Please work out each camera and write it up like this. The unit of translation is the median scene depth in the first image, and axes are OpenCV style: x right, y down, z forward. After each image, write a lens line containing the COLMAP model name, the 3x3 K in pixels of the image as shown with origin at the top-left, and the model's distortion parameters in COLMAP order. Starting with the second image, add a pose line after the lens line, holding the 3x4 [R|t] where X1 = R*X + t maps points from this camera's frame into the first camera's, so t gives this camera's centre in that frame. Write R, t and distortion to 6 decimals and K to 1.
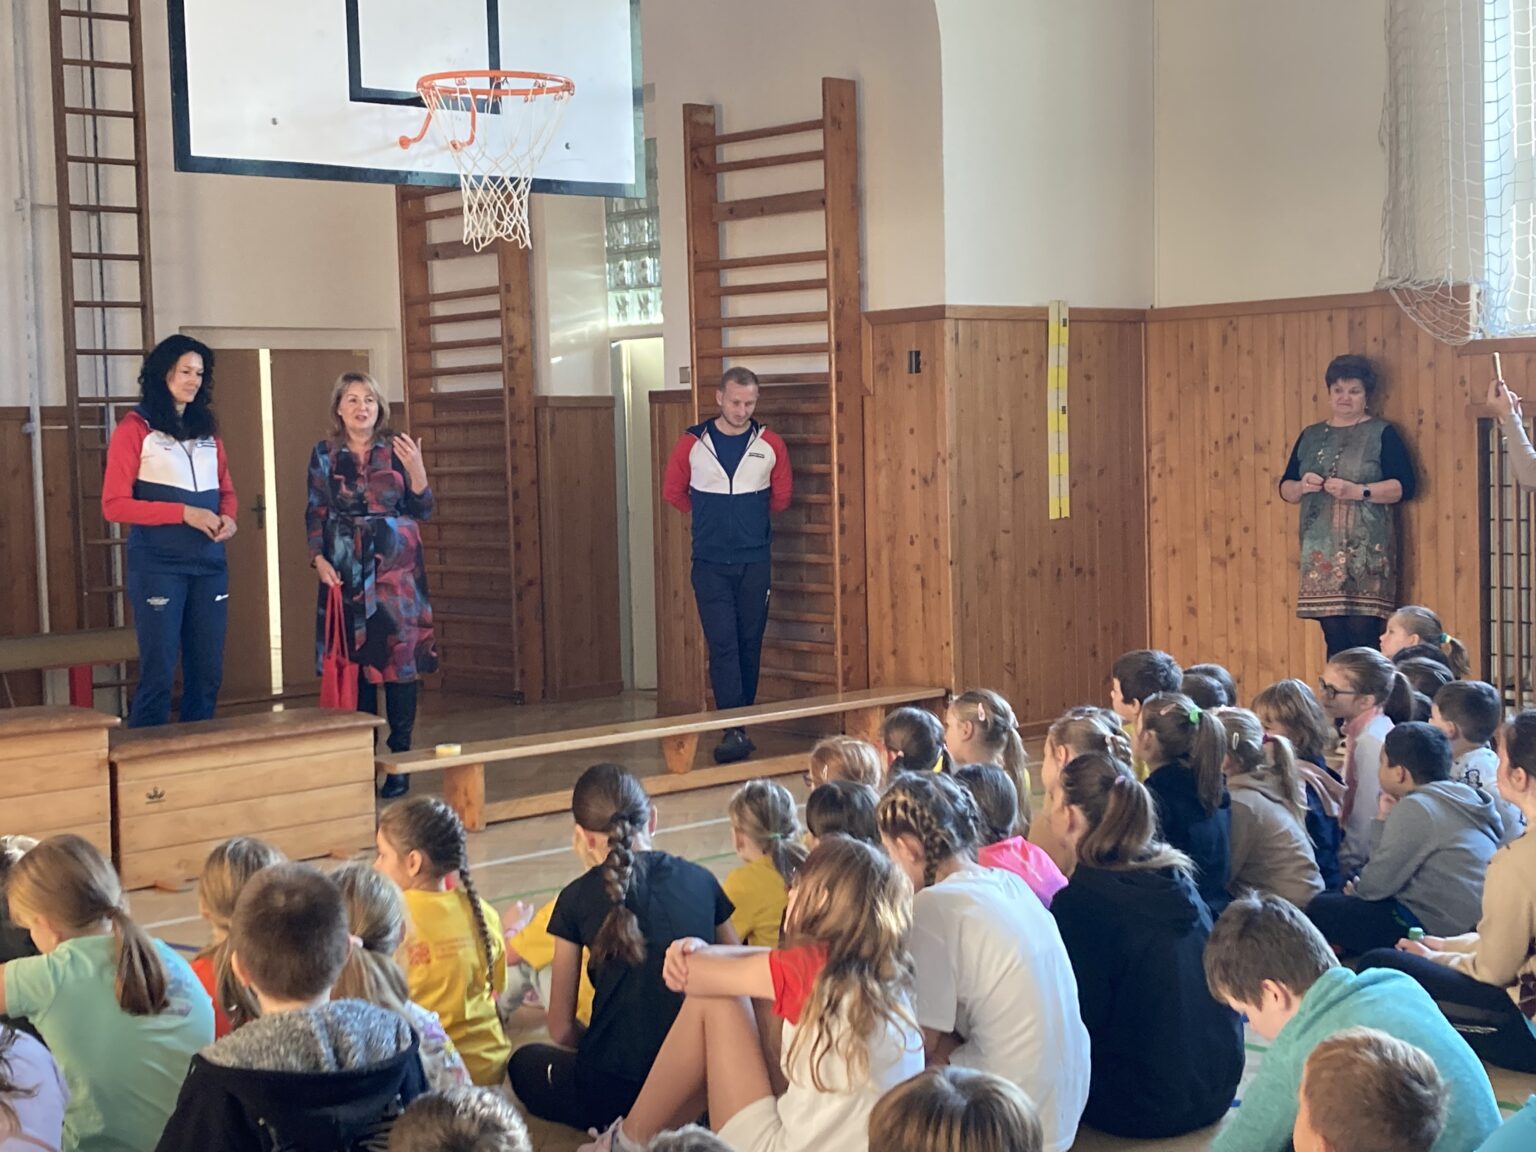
lens RADIAL K [[2228.1, 0, 773.6], [0, 2228.1, 575.7], [0, 0, 1]] dist [0.088165, 0.000000]
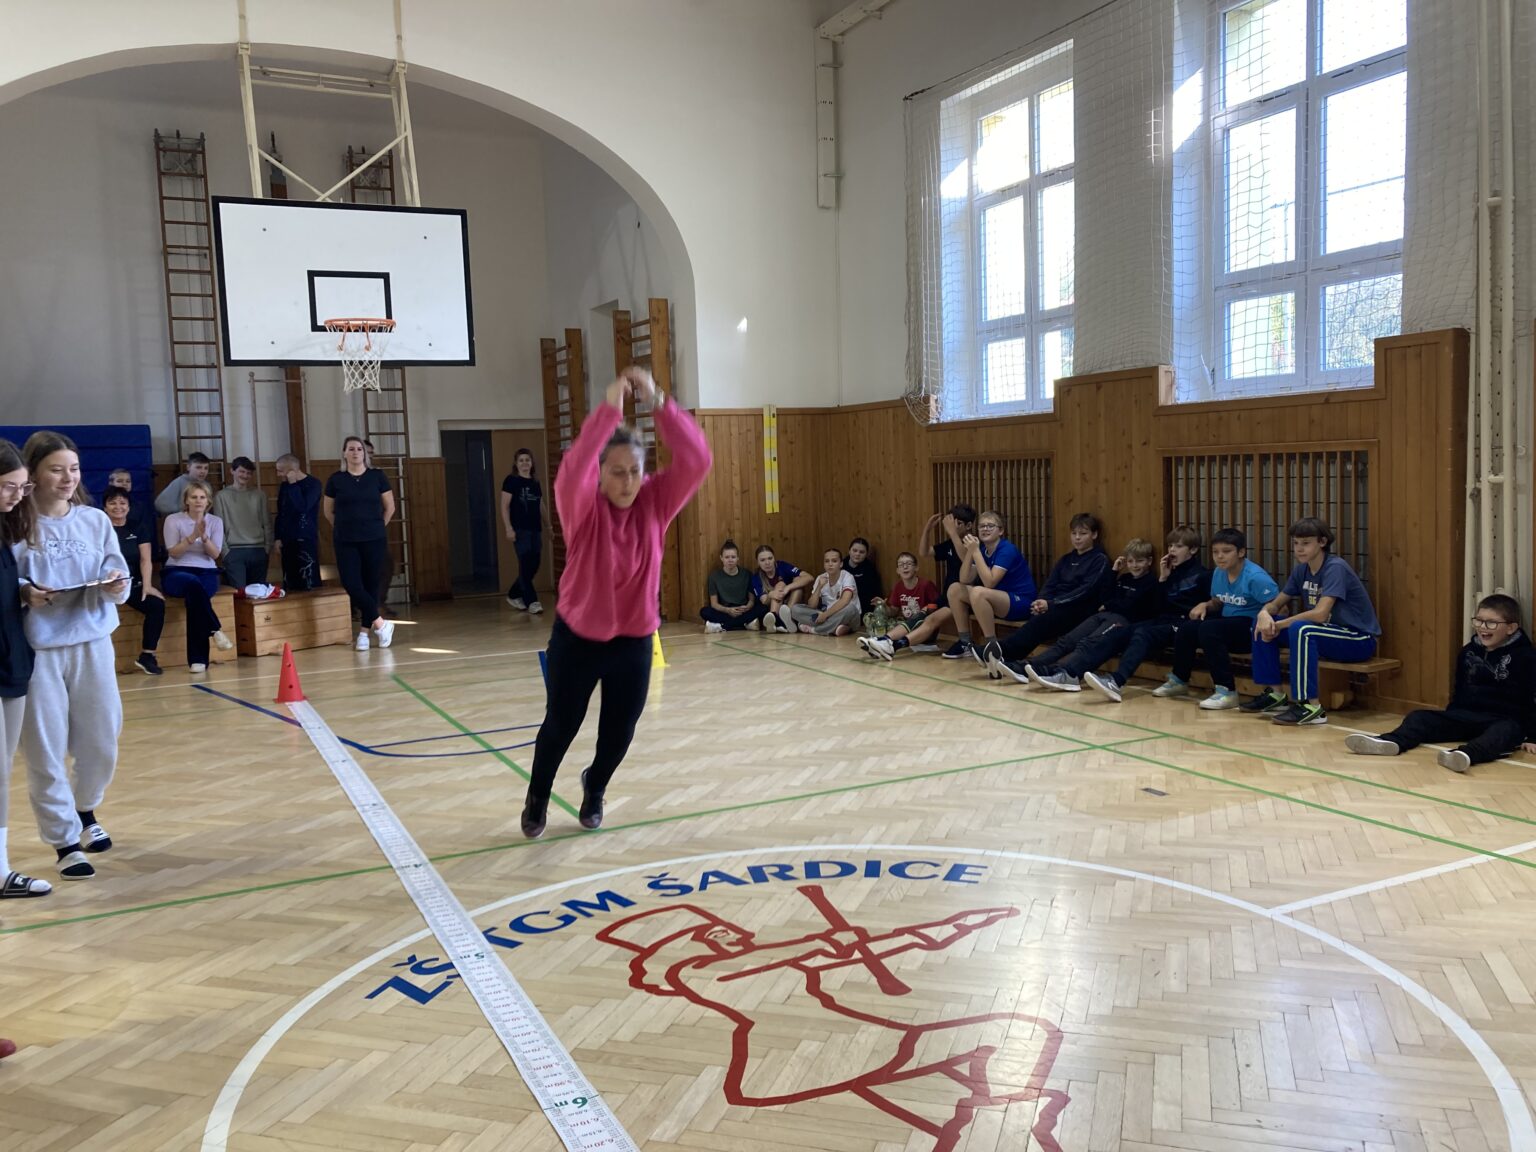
lens RADIAL K [[1258.9, 0, 783.1], [0, 1258.9, 584.5], [0, 0, 1]] dist [0.028359, -0.015754]
pose [[0.962486, 0.021041, -0.270514, 0.453665], [-0.011337, 0.999237, 0.037387, -0.003934], [0.271094, -0.032918, 0.961990, -0.090941]]
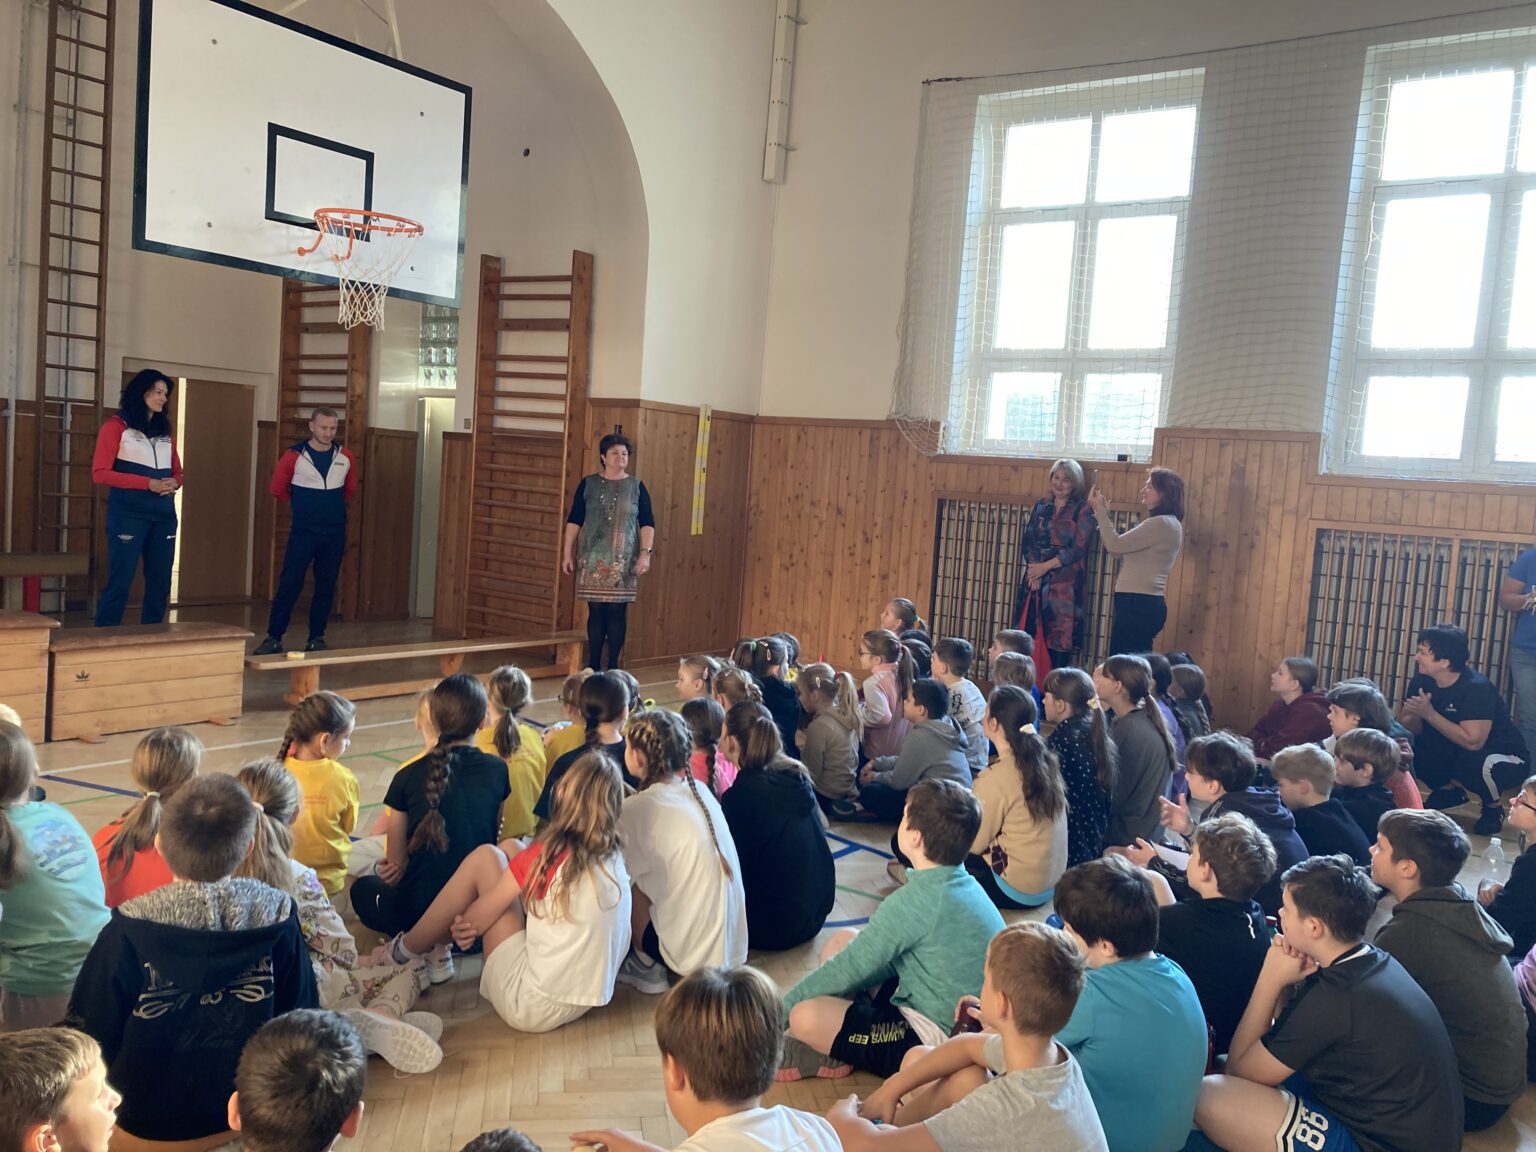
lens RADIAL K [[1258.9, 0, 789.8], [0, 1258.9, 577.5], [0, 0, 1]] dist [0.028359, -0.015754]
pose [[0.968740, 0.077041, 0.235811, -0.023316], [-0.081579, 0.996621, 0.009537, -0.008906], [-0.234279, -0.028476, 0.971752, 0.074007]]
